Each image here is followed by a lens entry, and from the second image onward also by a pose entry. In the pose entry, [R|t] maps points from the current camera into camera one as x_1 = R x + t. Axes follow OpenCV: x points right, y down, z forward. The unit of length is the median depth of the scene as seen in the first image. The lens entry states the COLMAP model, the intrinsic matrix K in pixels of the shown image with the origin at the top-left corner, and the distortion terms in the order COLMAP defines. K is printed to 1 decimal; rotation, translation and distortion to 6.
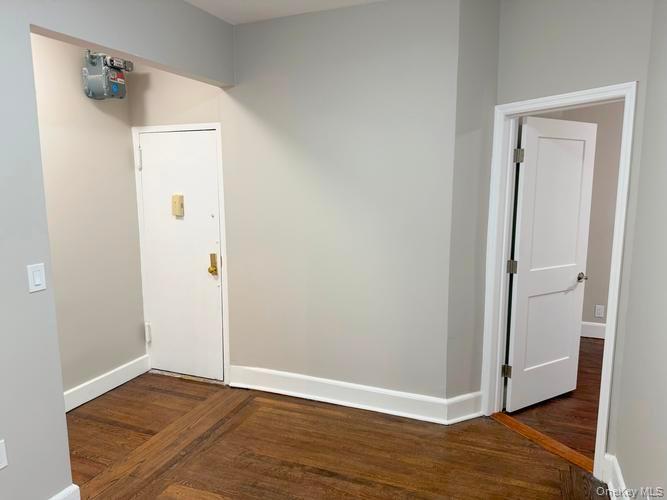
lens RADIAL K [[475.0, 0, 337.7], [0, 475.0, 244.6], [0, 0, 1]] dist [0.035952, -0.045903]
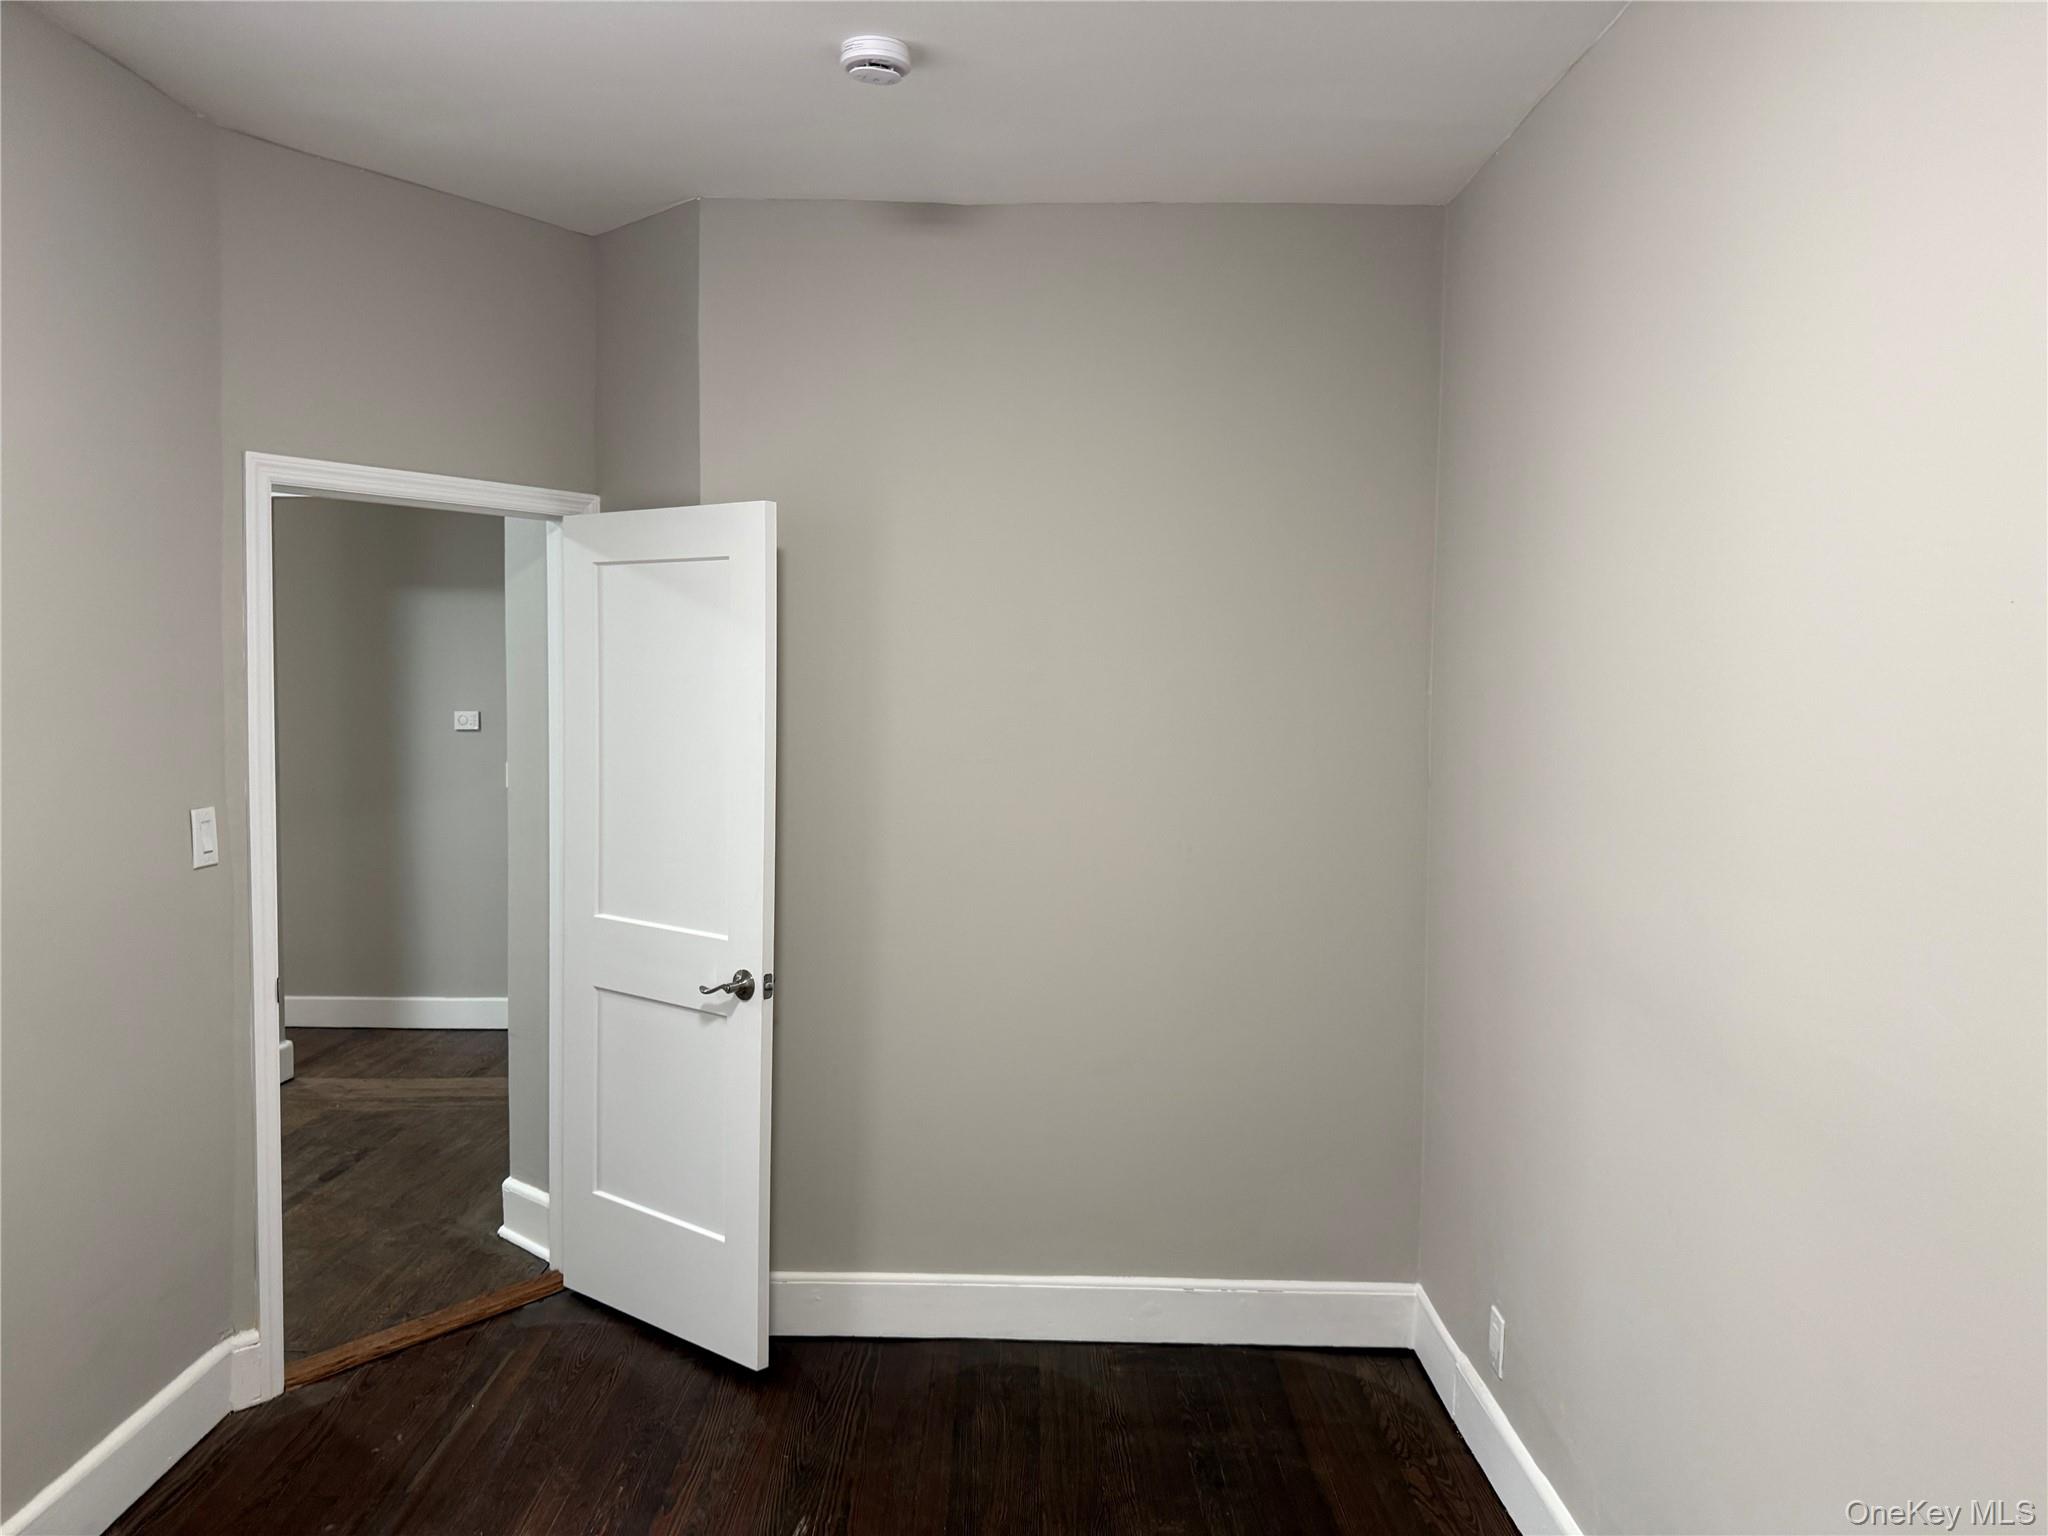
lens RADIAL K [[1458.5, 0, 1066.9], [0, 1458.5, 713.6], [0, 0, 1]] dist [0.035952, -0.045903]
pose [[0.383200, 0.026334, -0.923290, 1.719739], [-0.132156, 0.990872, -0.026588, -0.129291], [0.914162, 0.132207, 0.383182, 0.938595]]
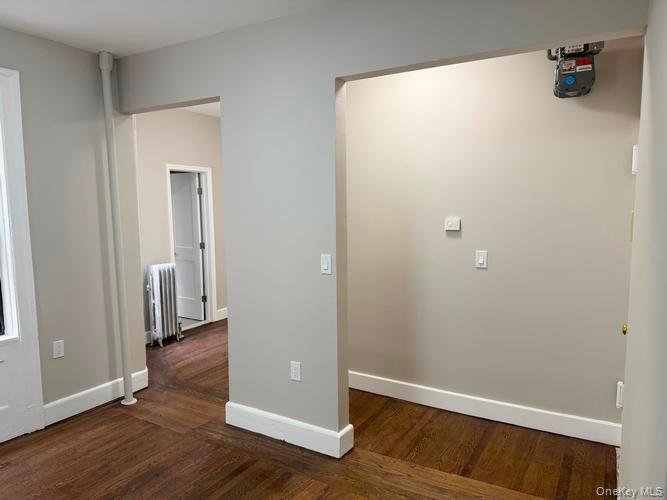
lens RADIAL K [[475.0, 0, 336.3], [0, 475.0, 250.4], [0, 0, 1]] dist [0.035952, -0.045903]
pose [[-0.152473, 0.094209, -0.983807, 0.502233], [-0.121553, 0.986101, 0.113267, -0.090893], [0.980804, 0.136855, -0.138902, 0.858305]]
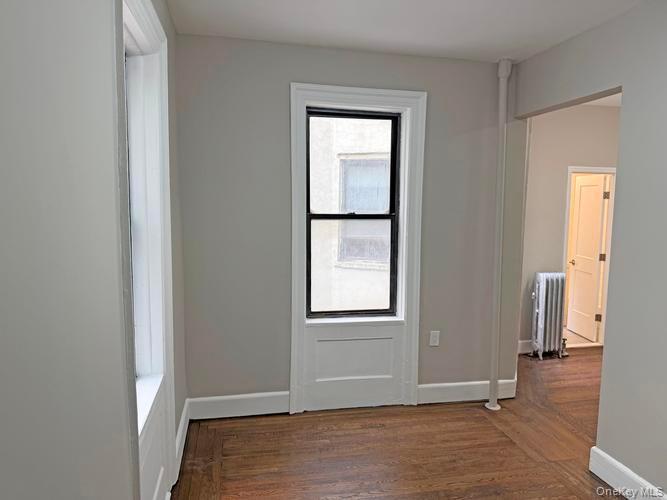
lens RADIAL K [[475.0, 0, 334.2], [0, 475.0, 245.9], [0, 0, 1]] dist [0.035952, -0.045903]
pose [[-0.830276, 0.030321, -0.556527, 0.462885], [-0.091300, 0.977632, 0.189474, -0.095975], [0.549824, 0.208127, -0.808936, 0.878403]]
